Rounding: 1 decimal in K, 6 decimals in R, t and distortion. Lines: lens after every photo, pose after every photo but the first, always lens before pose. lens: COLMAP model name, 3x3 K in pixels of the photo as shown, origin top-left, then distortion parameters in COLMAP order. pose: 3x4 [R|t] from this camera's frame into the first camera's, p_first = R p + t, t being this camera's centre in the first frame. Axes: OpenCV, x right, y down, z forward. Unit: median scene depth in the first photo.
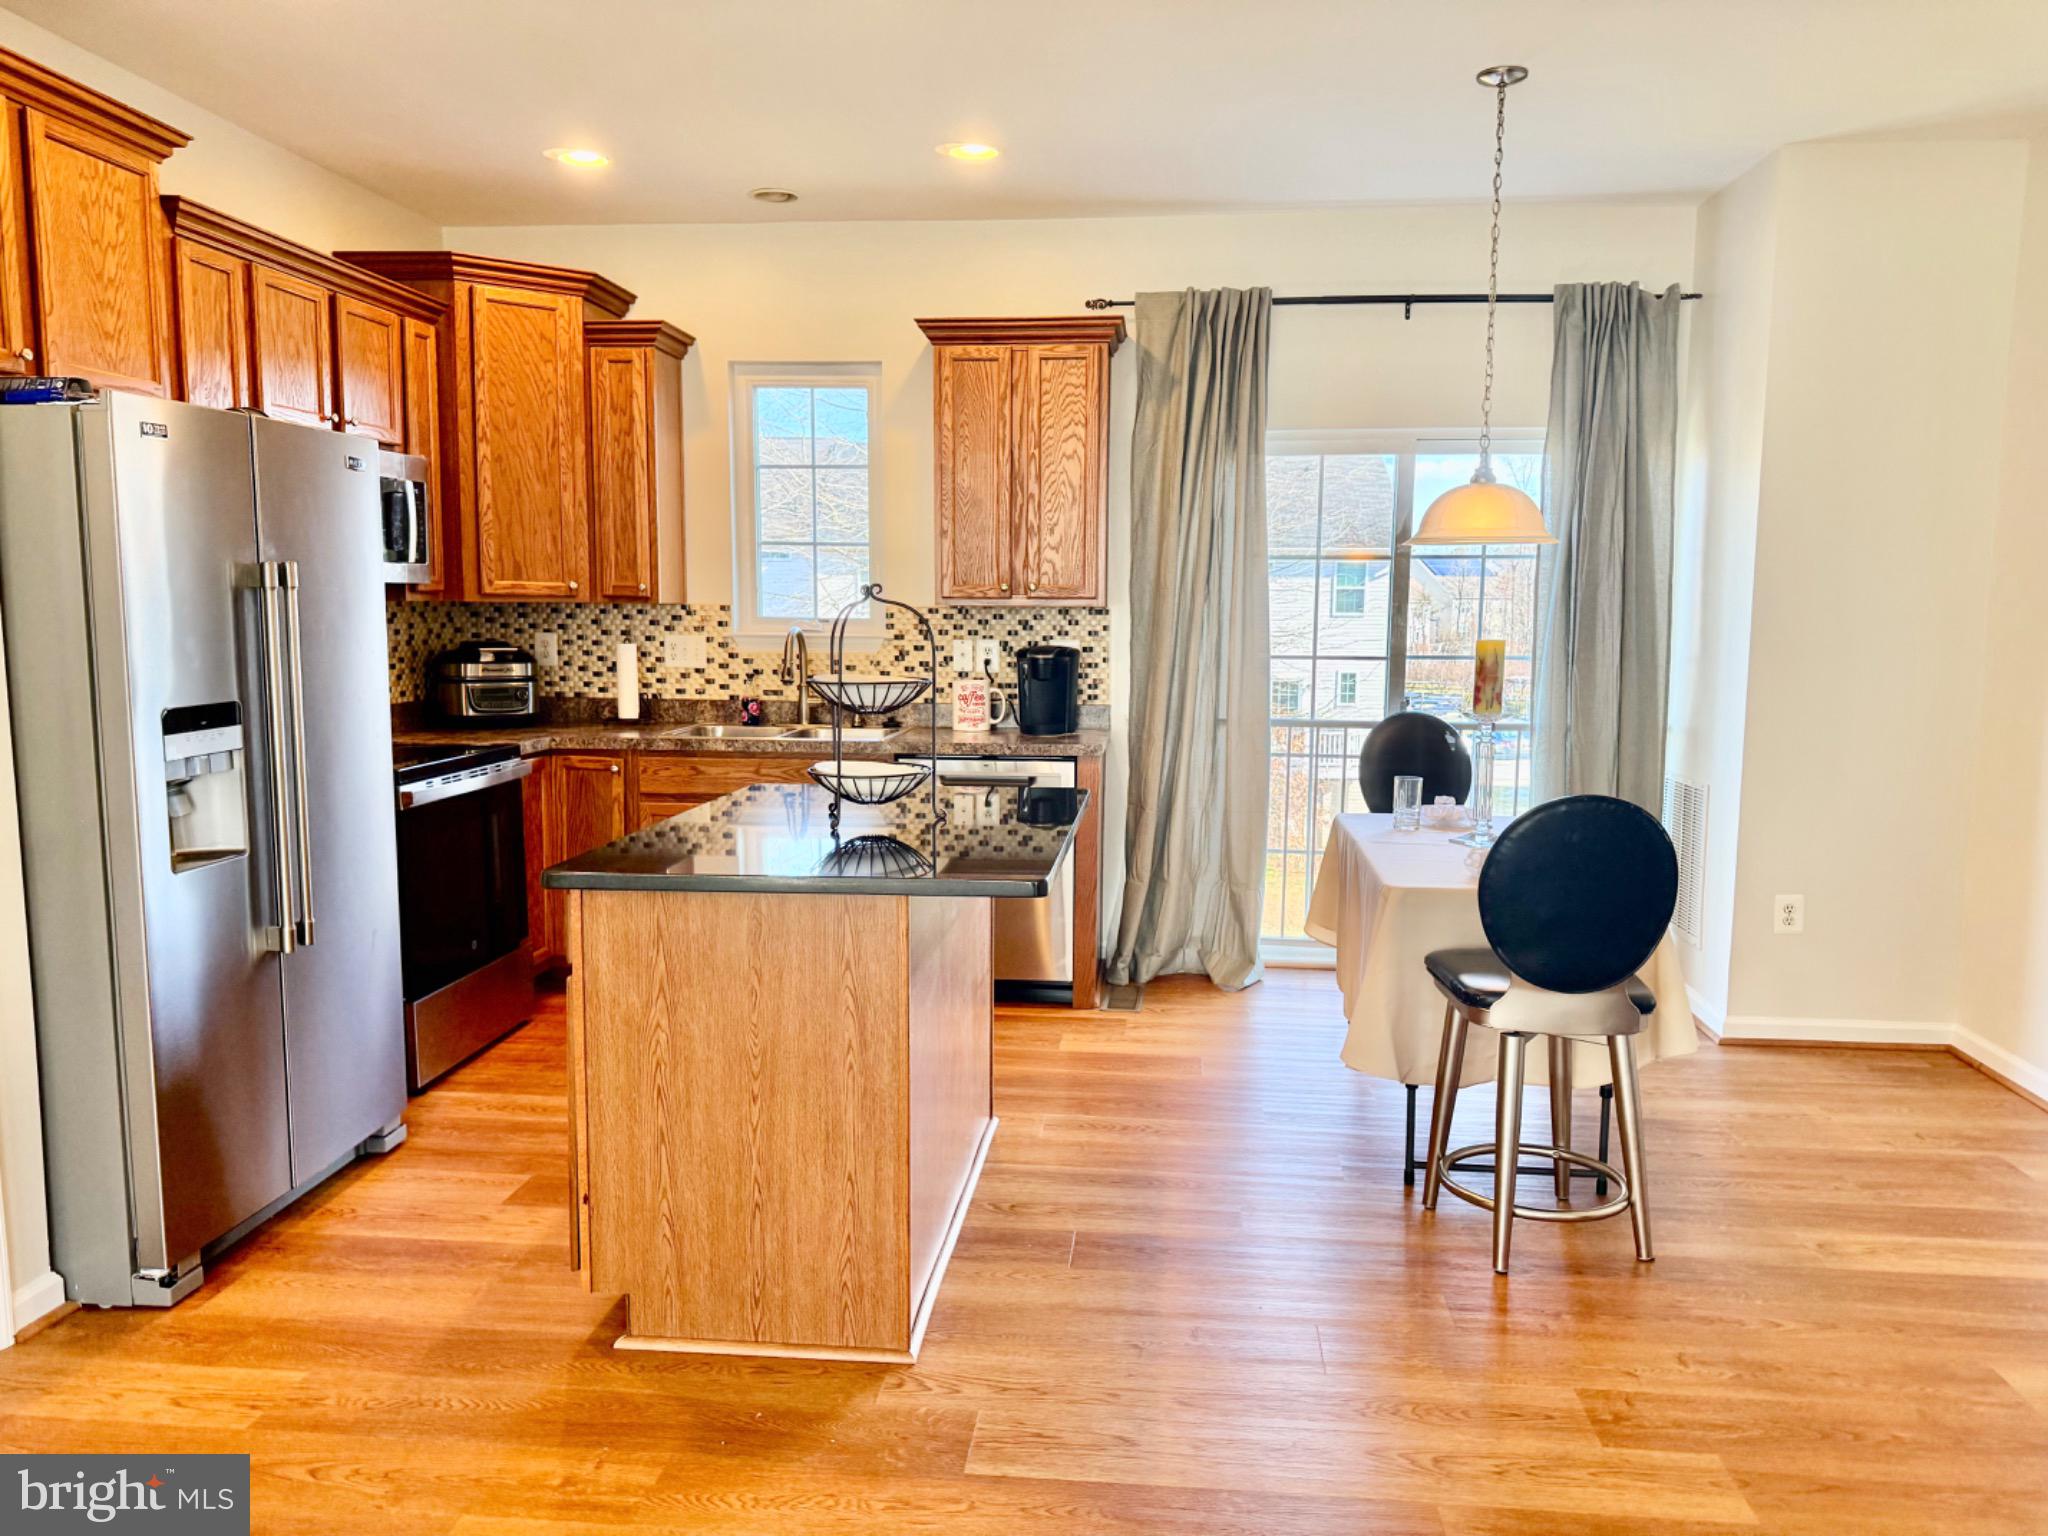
lens RADIAL K [[1407.5, 0, 1036.5], [0, 1407.5, 772.5], [0, 0, 1]] dist [0.117655, -0.187203]
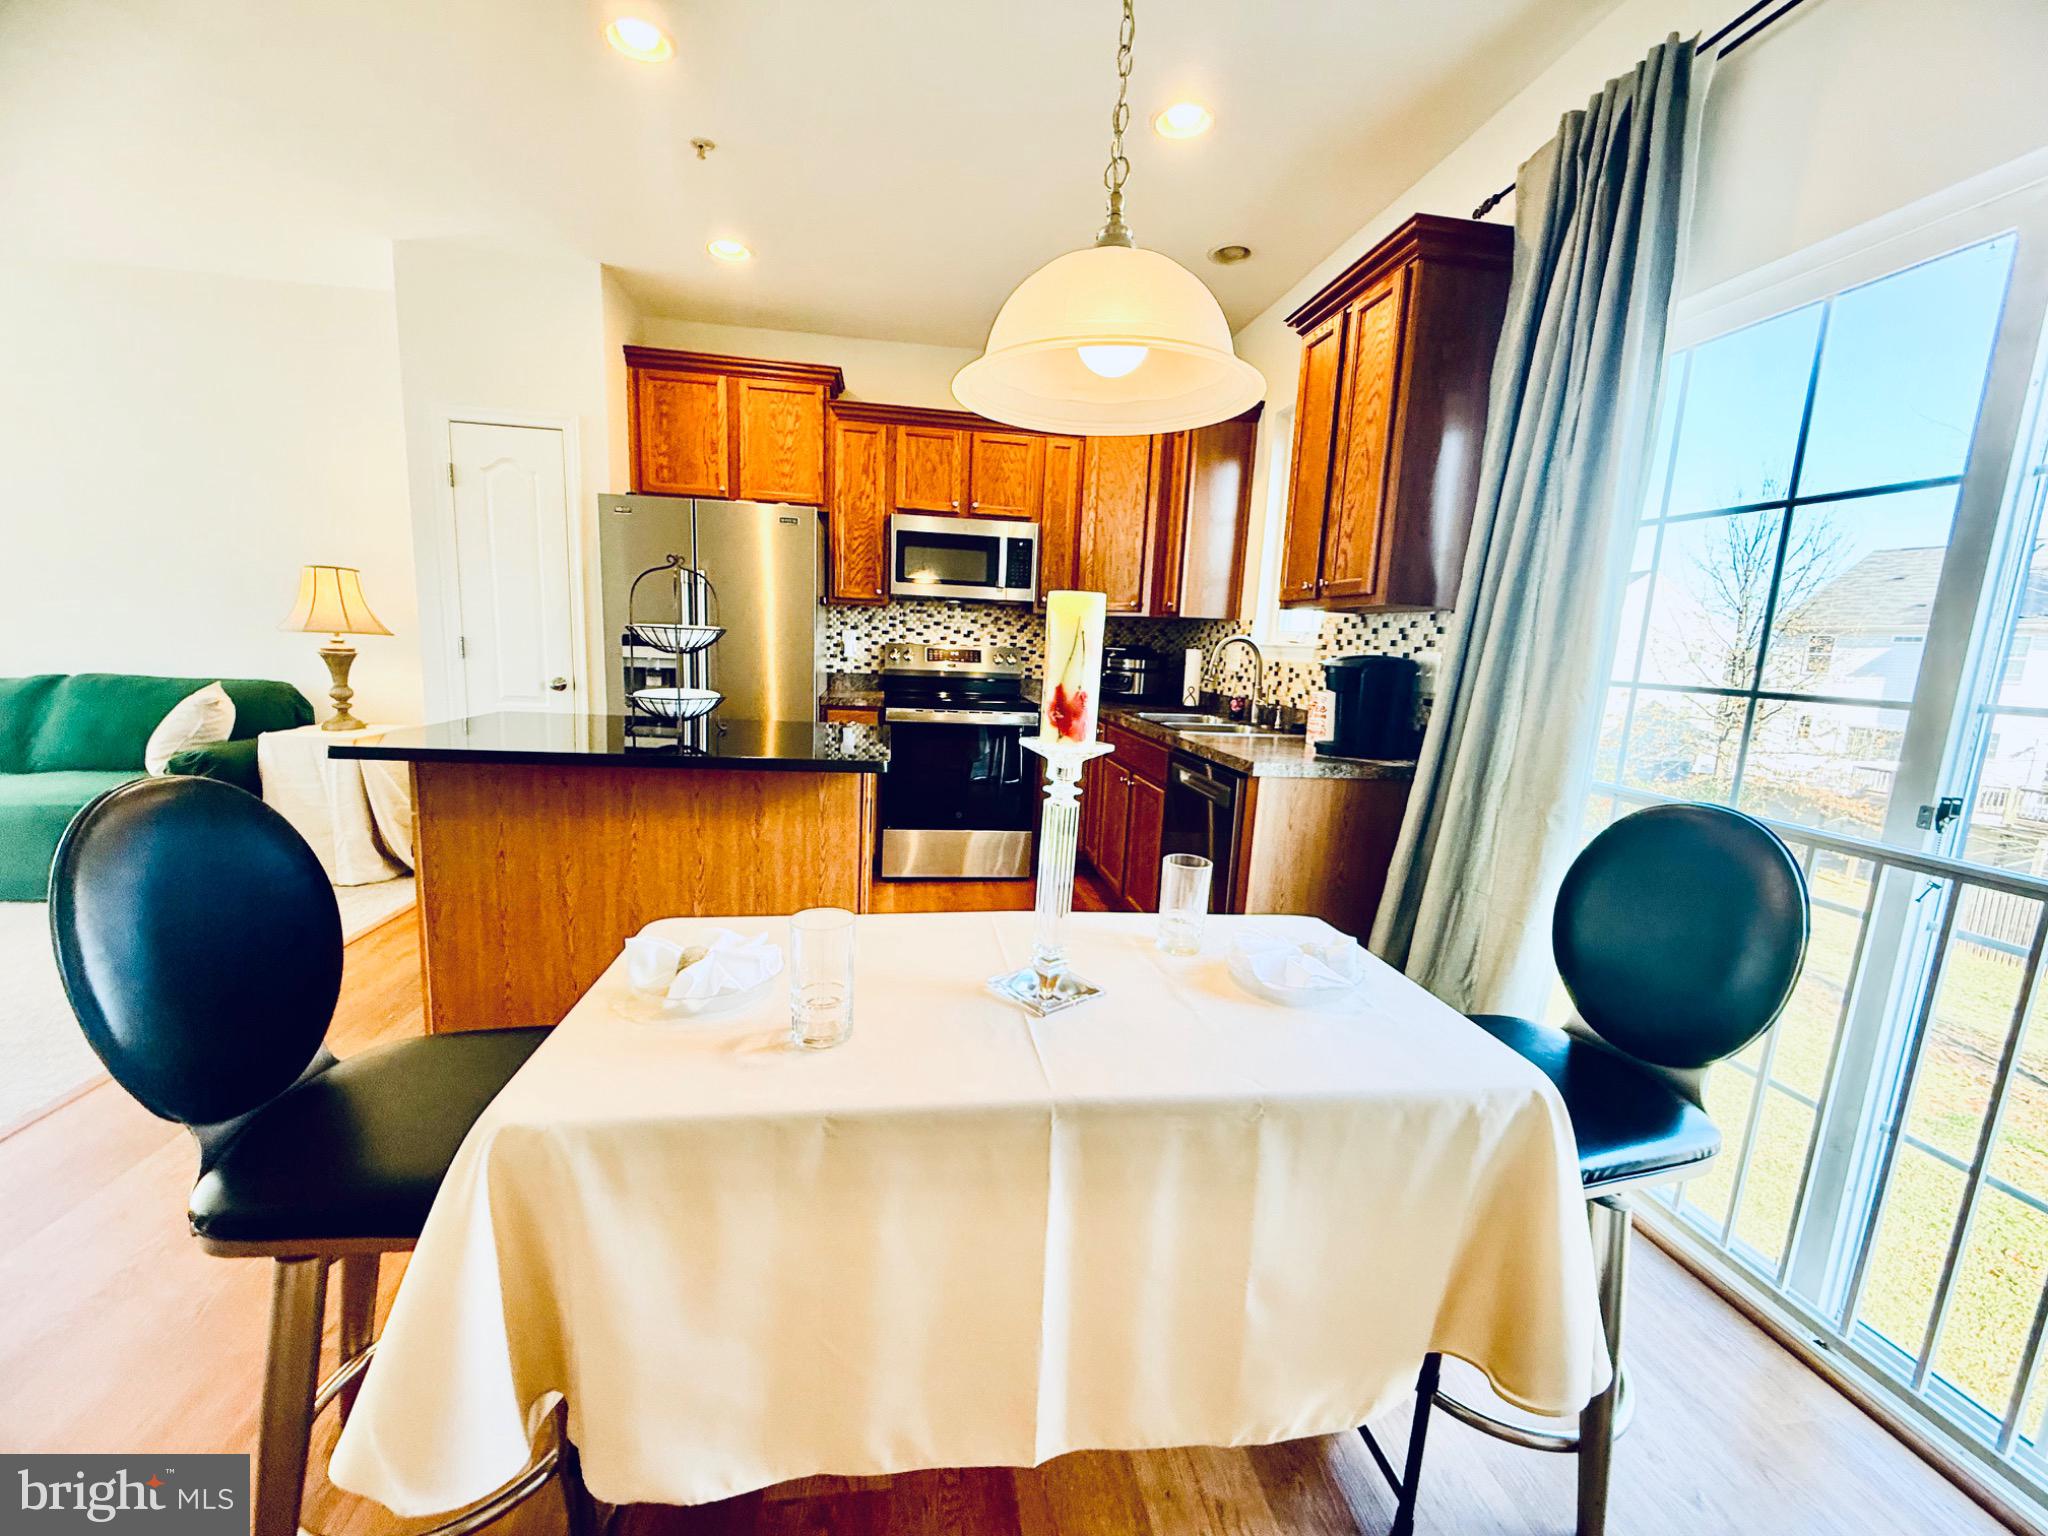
lens RADIAL K [[815.2, 0, 1019.2], [0, 815.2, 770.2], [0, 0, 1]] dist [-0.001128, -0.000468]
pose [[0.242633, 0.157516, -0.957245, 0.504548], [-0.161470, 0.979524, 0.120254, -0.053388], [0.956586, 0.125389, 0.263099, 0.775389]]
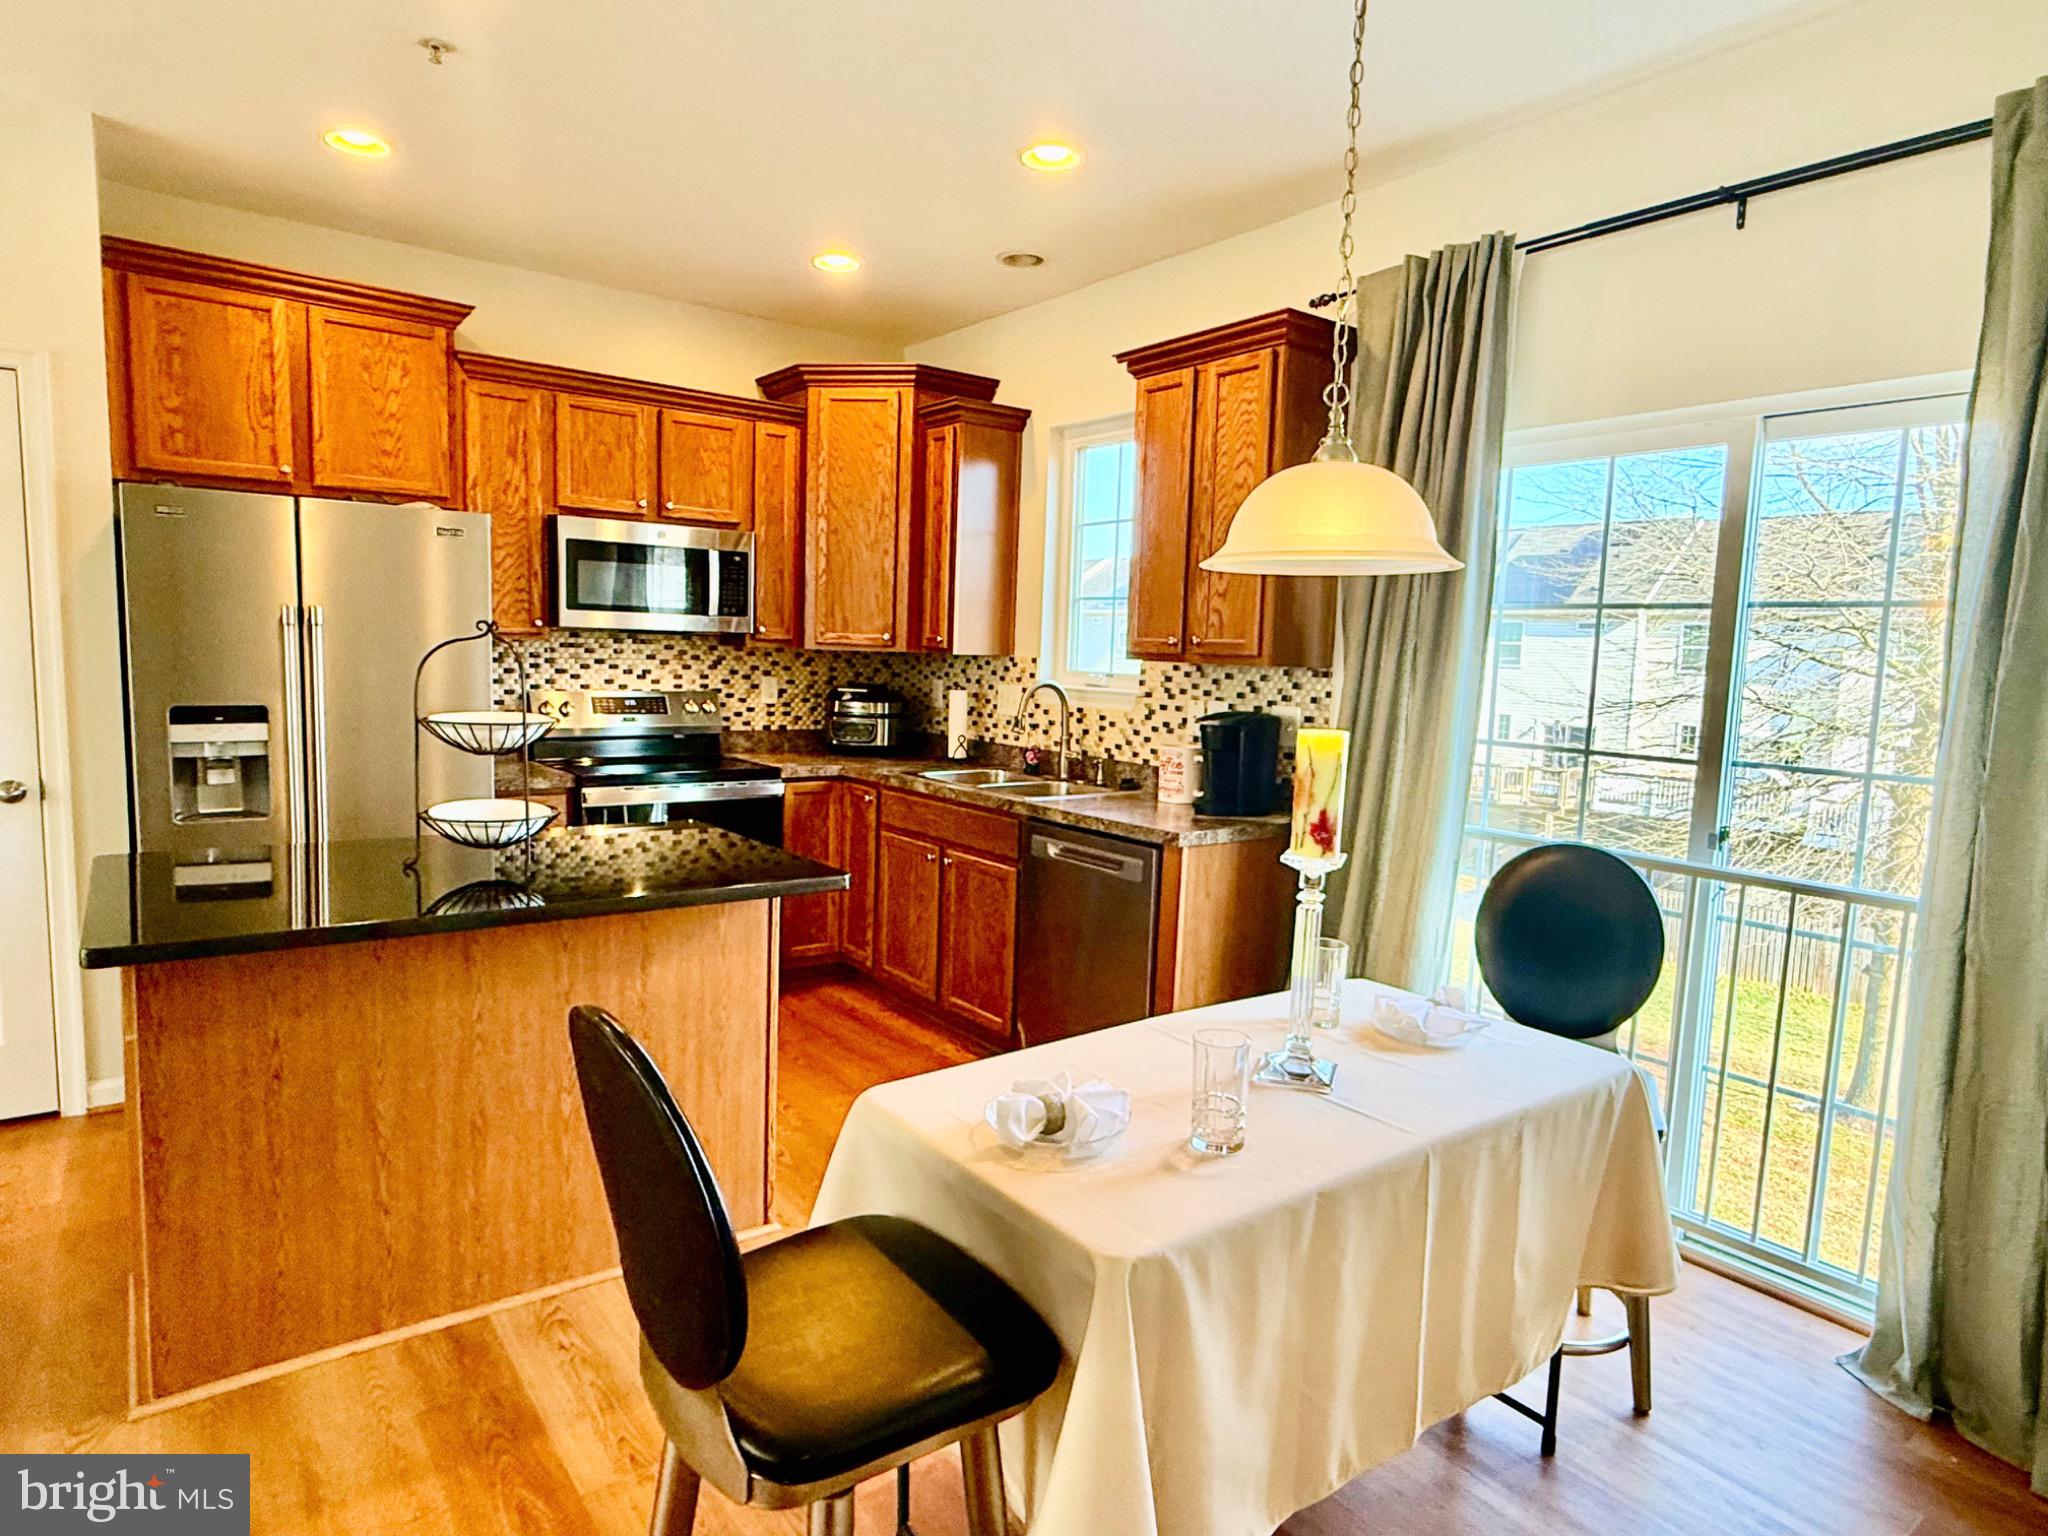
lens RADIAL K [[1164.3, 0, 1024.0], [0, 1164.3, 768.0], [0, 0, 1]] dist [-0.000923, -0.001402]
pose [[0.675089, 0.090581, -0.732155, 0.499422], [-0.117304, 0.992987, 0.014690, -0.058945], [0.728351, 0.075968, 0.680980, 0.497761]]
